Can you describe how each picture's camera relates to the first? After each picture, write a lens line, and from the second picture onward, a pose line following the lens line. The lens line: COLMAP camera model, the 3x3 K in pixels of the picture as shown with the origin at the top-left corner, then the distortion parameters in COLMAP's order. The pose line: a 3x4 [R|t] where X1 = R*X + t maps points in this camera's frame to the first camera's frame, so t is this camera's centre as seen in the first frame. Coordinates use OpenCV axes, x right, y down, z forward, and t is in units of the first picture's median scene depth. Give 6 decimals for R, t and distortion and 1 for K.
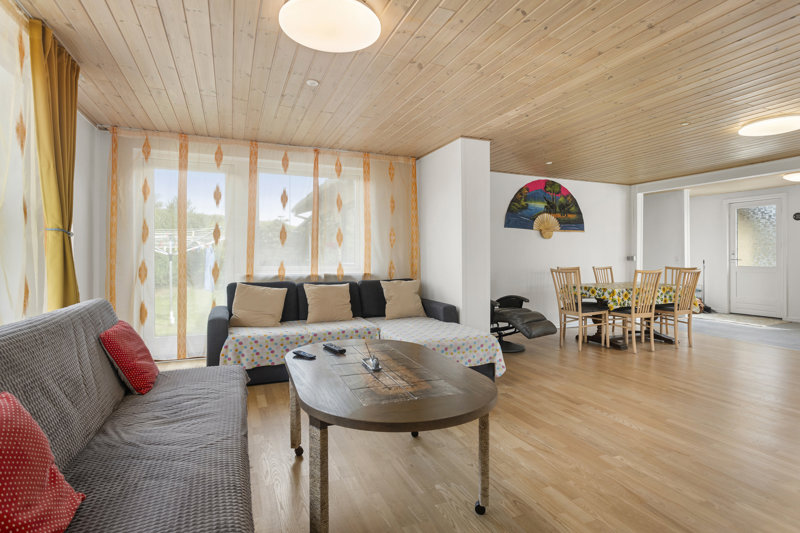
lens RADIAL K [[449.1, 0, 346.1], [0, 449.1, 266.0], [0, 0, 1]] dist [0.002863, 0.000516]
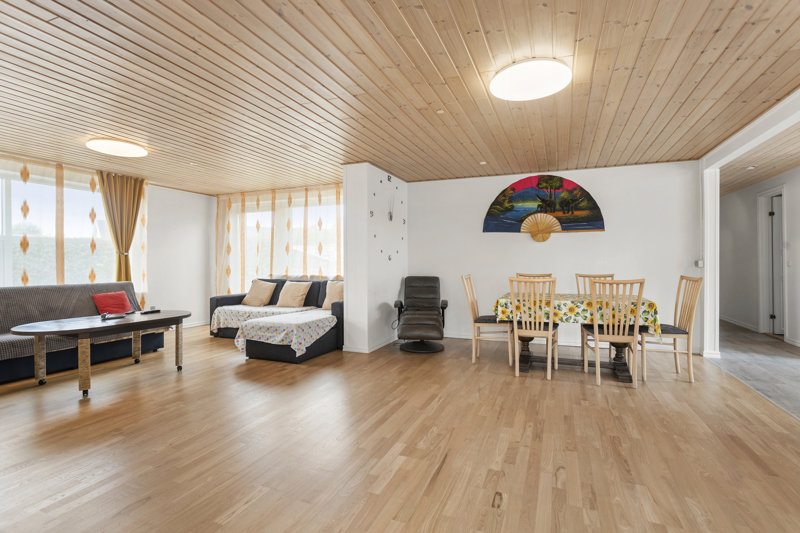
lens RADIAL K [[387.2, 0, 387.9], [0, 387.2, 262.1], [0, 0, 1]] dist [-0.013457, 0.000300]
pose [[0.696673, -0.006645, -0.717358, 0.830008], [-0.014650, 0.999617, -0.023487, 0.001906], [0.717239, 0.026872, 0.696309, 0.272945]]
